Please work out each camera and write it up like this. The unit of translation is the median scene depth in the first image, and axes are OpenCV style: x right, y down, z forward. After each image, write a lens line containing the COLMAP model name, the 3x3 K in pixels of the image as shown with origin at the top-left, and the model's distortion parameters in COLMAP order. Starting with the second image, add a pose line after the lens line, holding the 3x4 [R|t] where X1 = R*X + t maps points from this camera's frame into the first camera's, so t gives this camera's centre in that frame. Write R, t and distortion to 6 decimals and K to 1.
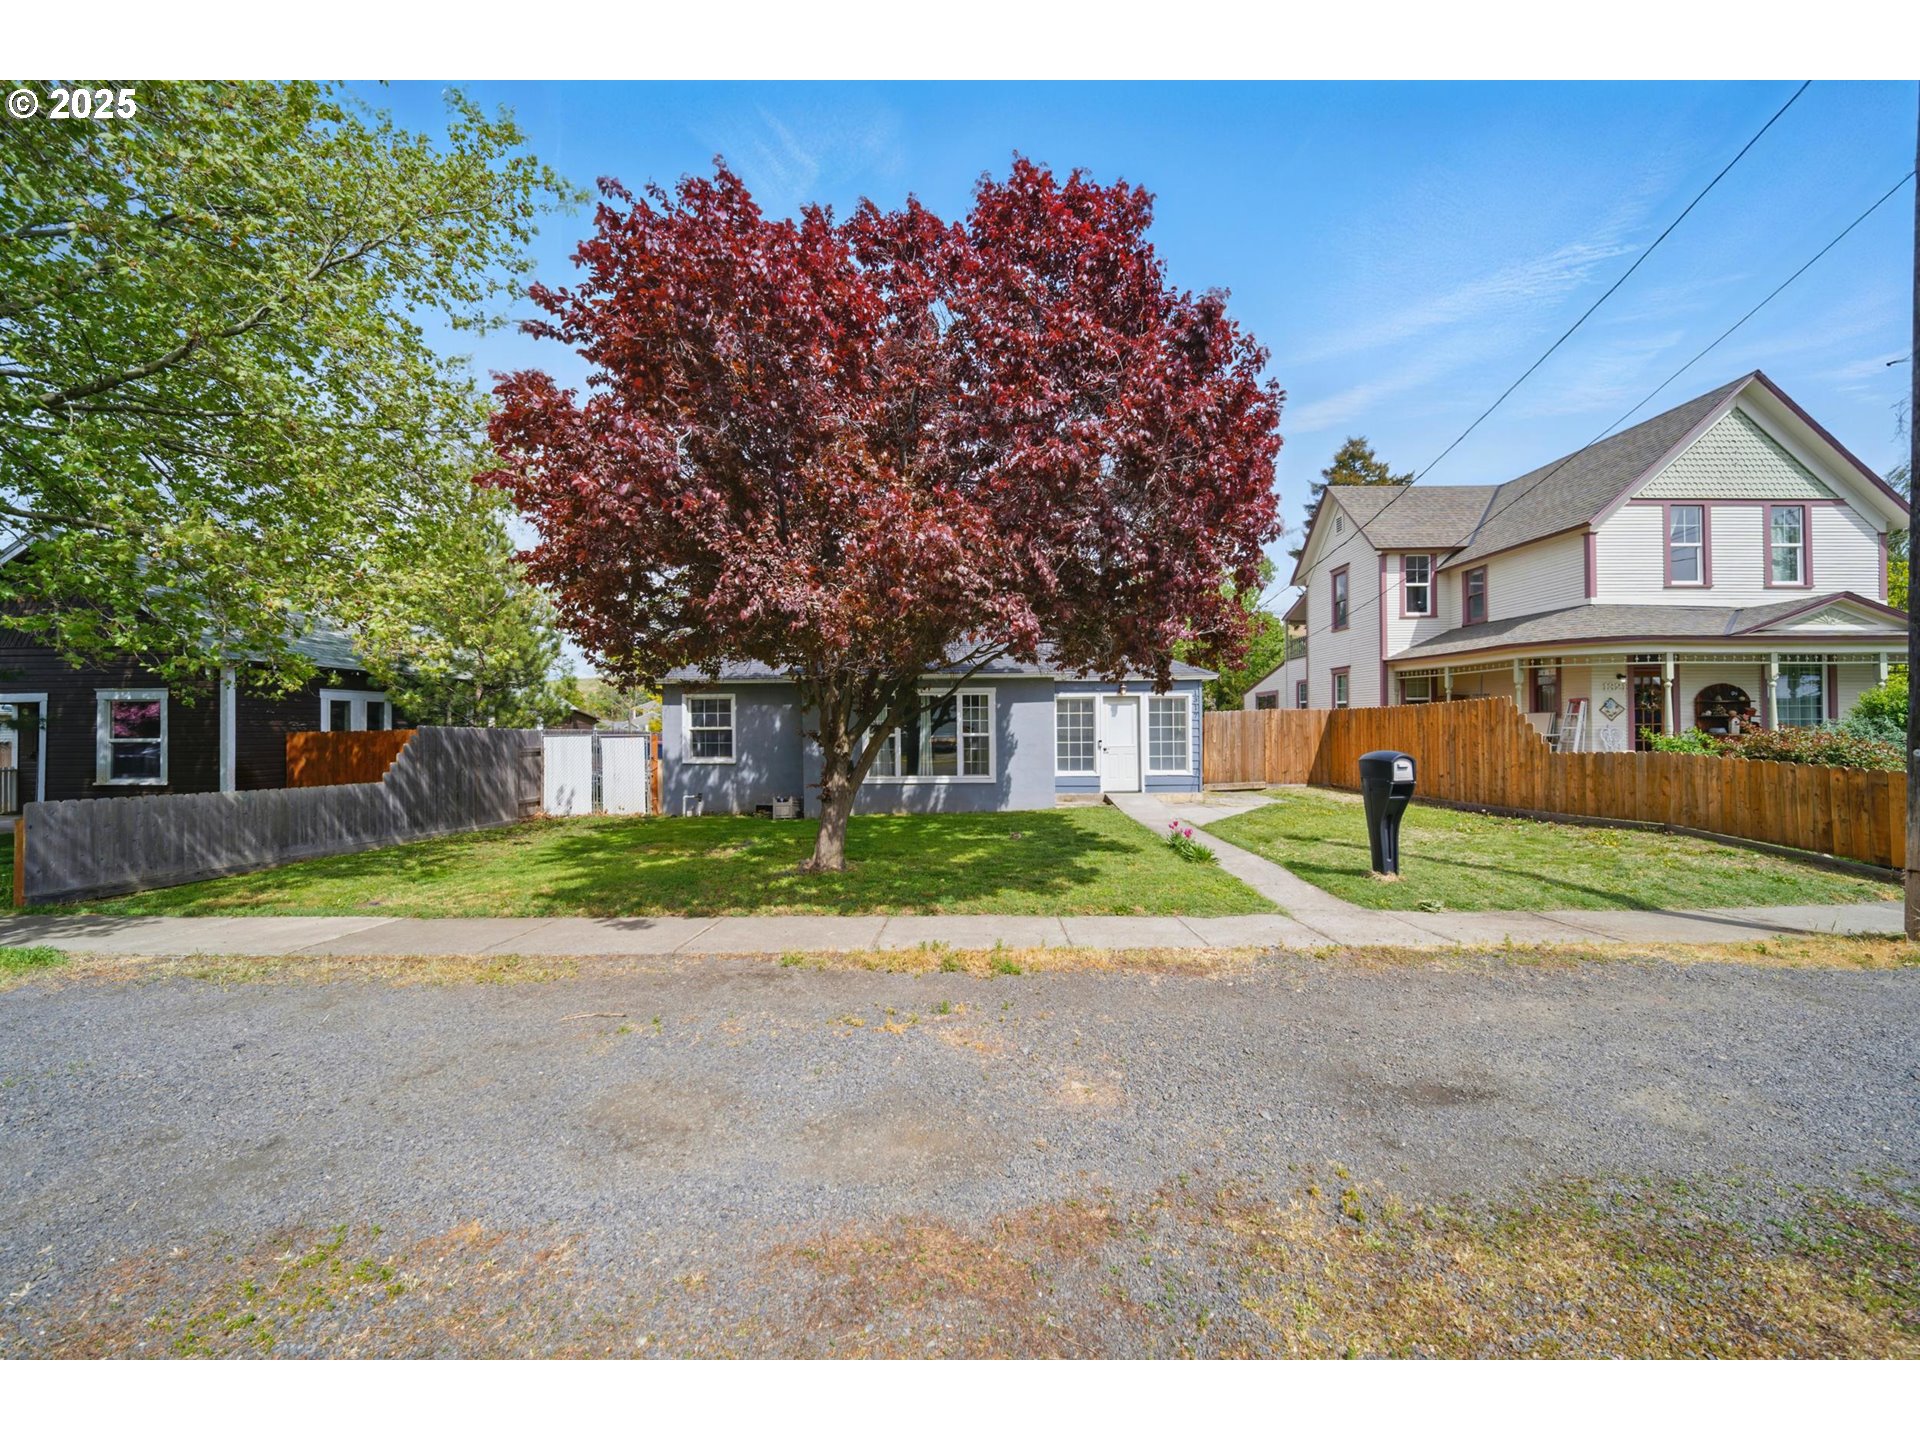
lens RADIAL K [[681.9, 0, 961.9], [0, 681.9, 700.5], [0, 0, 1]] dist [-0.002139, -0.000215]
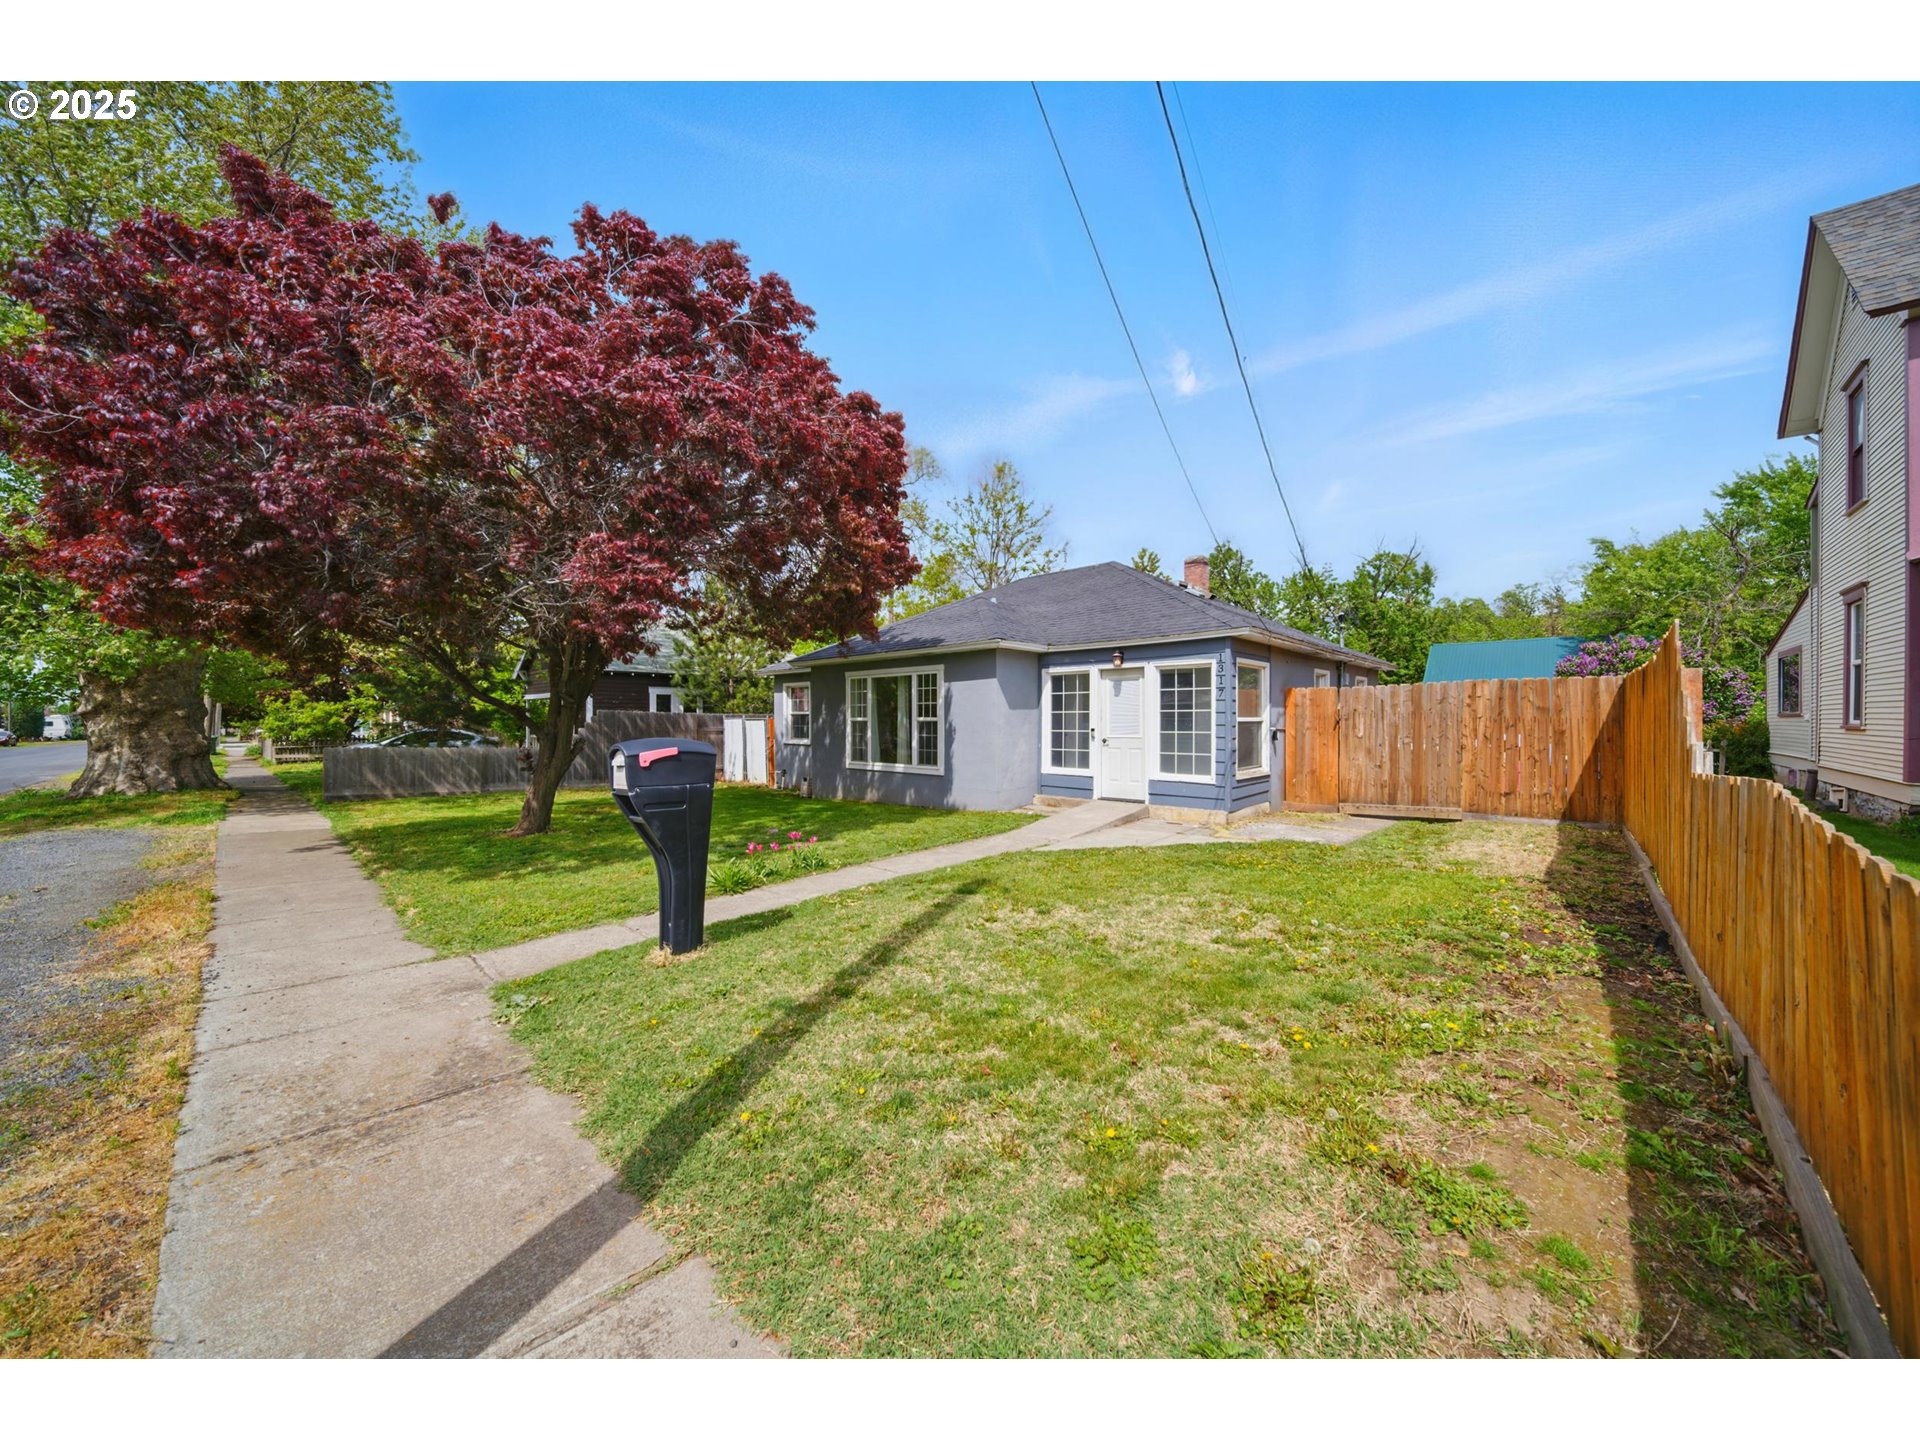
lens RADIAL K [[681.9, 0, 961.9], [0, 681.9, 700.5], [0, 0, 1]] dist [-0.002139, -0.000215]
pose [[0.744501, -0.012308, -0.667508, 0.581228], [0.020406, 0.999782, 0.004325, 0.021159], [0.667309, -0.016841, 0.744590, 0.343303]]
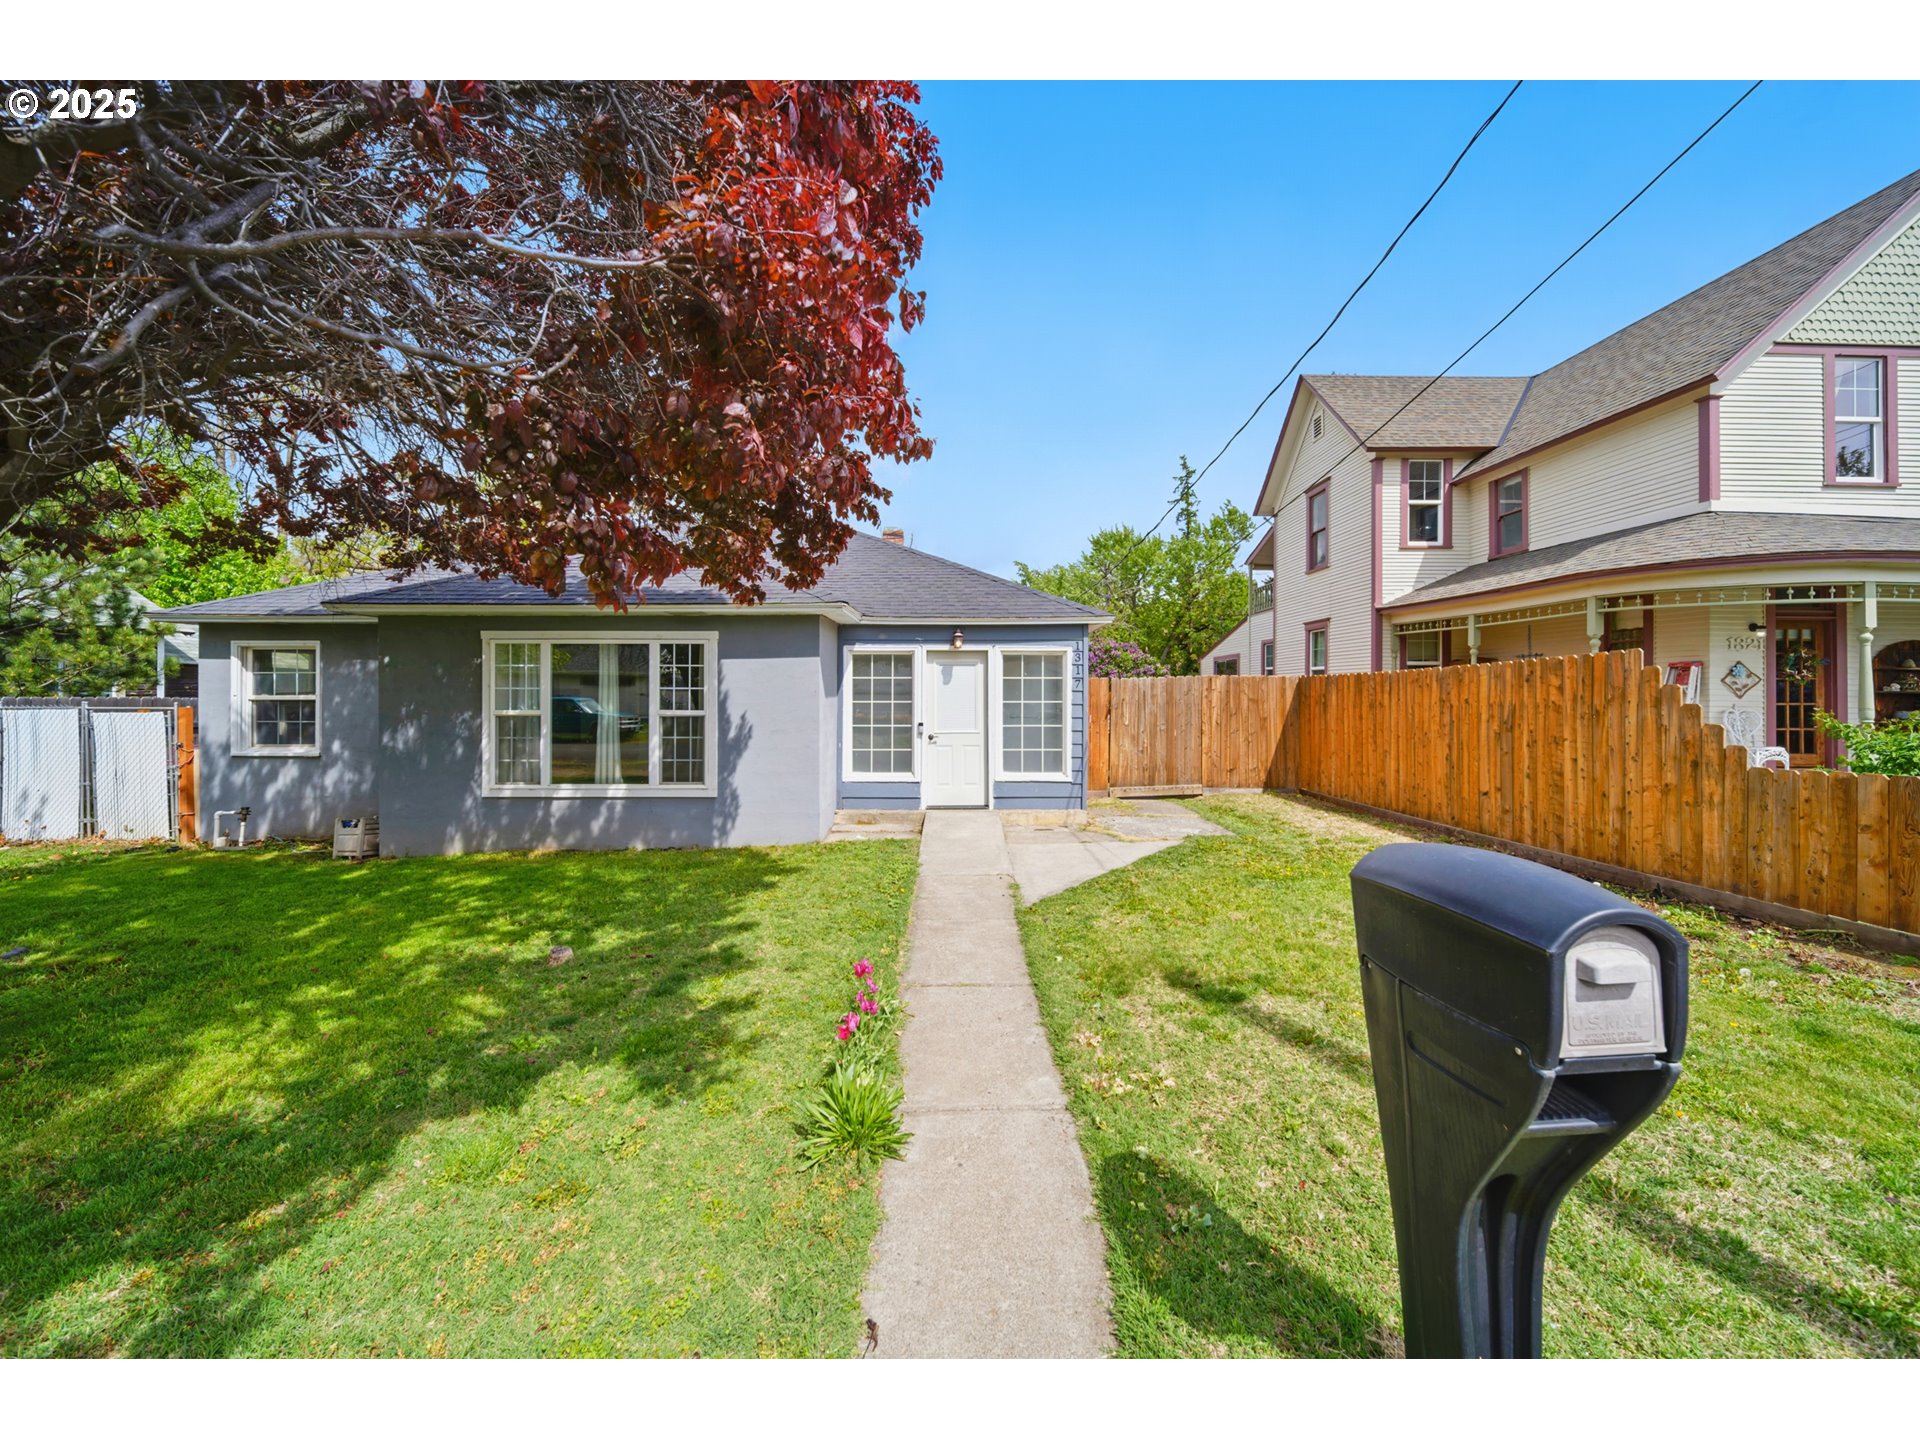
lens RADIAL K [[693.7, 0, 955.6], [0, 693.7, 670.8], [0, 0, 1]] dist [-0.003198, -0.000365]
pose [[0.999712, 0.009573, 0.021991, 0.215226], [-0.009671, 0.999944, 0.004328, 0.009010], [-0.021948, -0.004539, 0.999749, 0.374320]]
